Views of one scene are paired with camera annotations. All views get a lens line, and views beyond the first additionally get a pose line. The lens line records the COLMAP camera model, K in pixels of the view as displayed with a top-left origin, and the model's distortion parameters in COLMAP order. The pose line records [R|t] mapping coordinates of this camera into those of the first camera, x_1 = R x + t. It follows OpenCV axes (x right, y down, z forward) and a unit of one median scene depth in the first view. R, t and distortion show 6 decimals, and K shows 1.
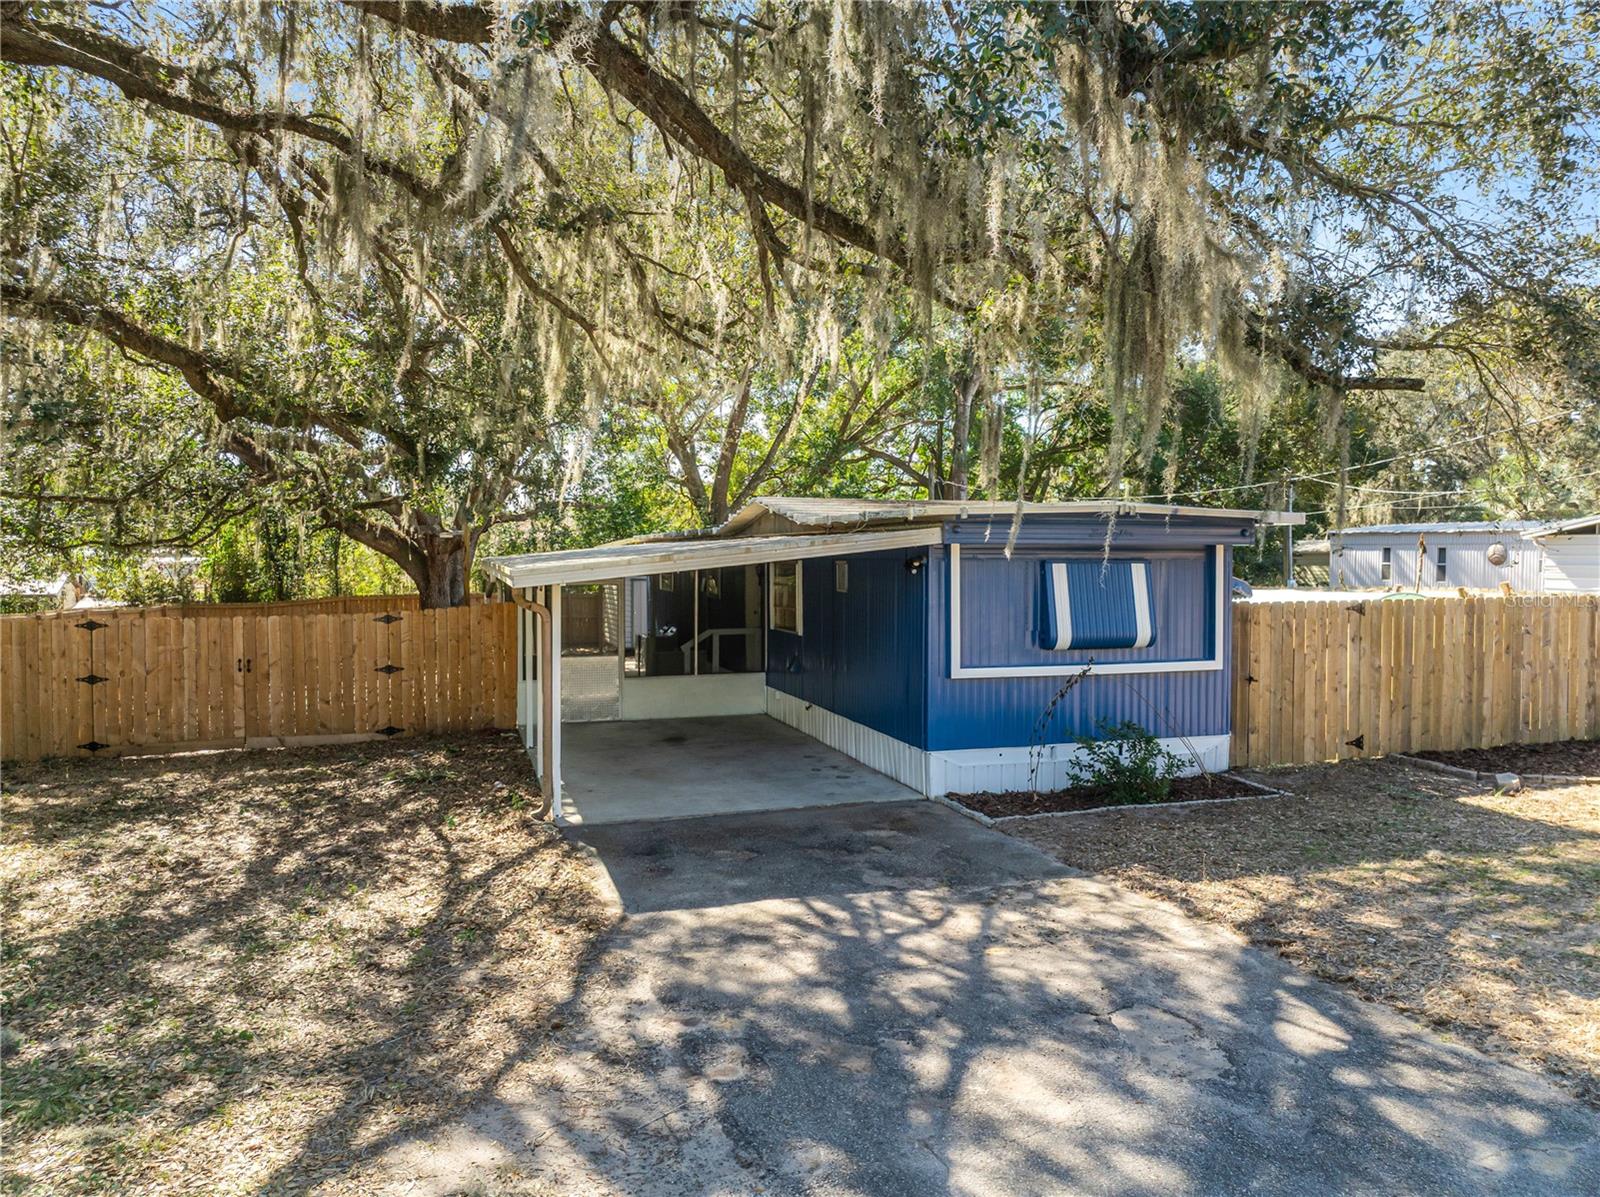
lens RADIAL K [[1171.5, 0, 800.3], [0, 1171.5, 554.9], [0, 0, 1]] dist [-0.006200, -0.001032]
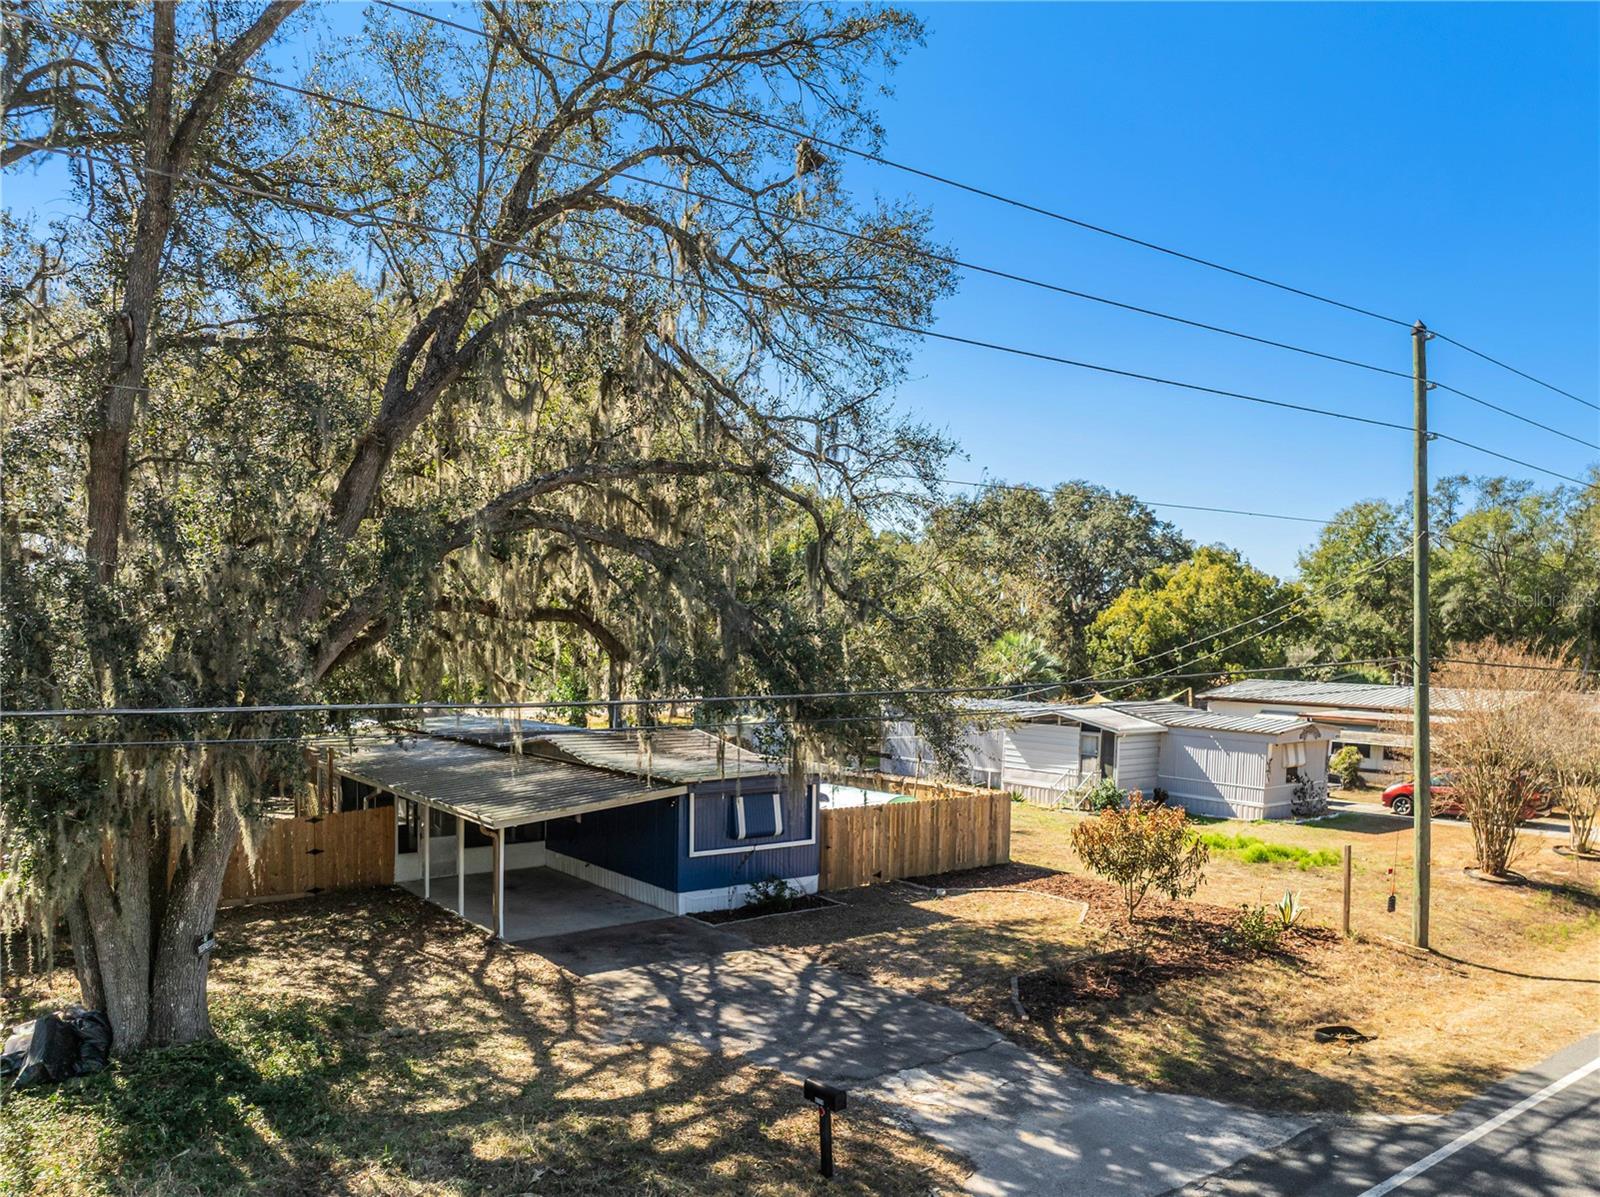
lens RADIAL K [[1135.7, 0, 800.0], [0, 1135.7, 598.5], [0, 0, 1]] dist [-0.031800, 0.007436]
pose [[0.954628, 0.011153, 0.297592, -0.283850], [0.003775, 0.998765, -0.049542, -0.249079], [-0.297777, 0.048418, 0.953407, -0.983500]]
